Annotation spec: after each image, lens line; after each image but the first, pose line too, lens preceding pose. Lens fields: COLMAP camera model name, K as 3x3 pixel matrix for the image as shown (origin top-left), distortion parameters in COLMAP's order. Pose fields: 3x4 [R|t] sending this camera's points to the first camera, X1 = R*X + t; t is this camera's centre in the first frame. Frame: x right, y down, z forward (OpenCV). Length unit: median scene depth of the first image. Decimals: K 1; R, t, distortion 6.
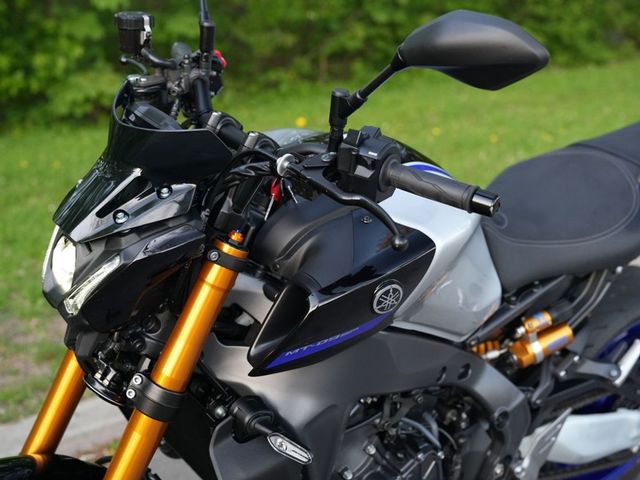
lens RADIAL K [[982.2, 0, 320.0], [0, 982.2, 240.0], [0, 0, 1]] dist [-0.069326, 0.892666]
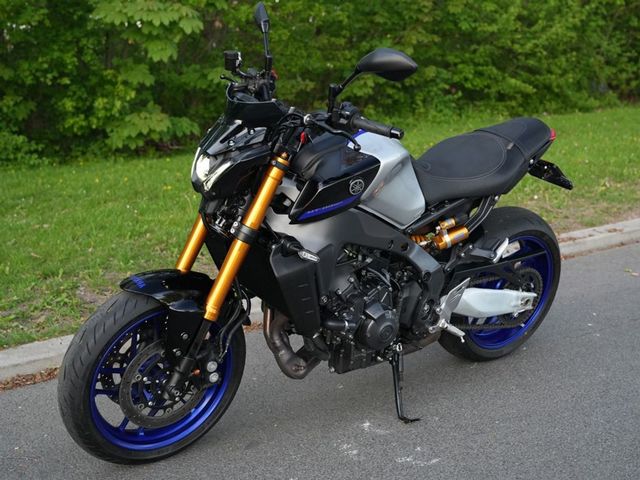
lens RADIAL K [[979.1, 0, 320.0], [0, 979.1, 240.0], [0, 0, 1]] dist [-0.096441, 0.832186]
pose [[0.999809, 0.004711, -0.018964, 0.028461], [-0.005698, 0.998614, -0.052331, 0.254123], [0.018691, 0.052429, 0.998450, -0.956062]]
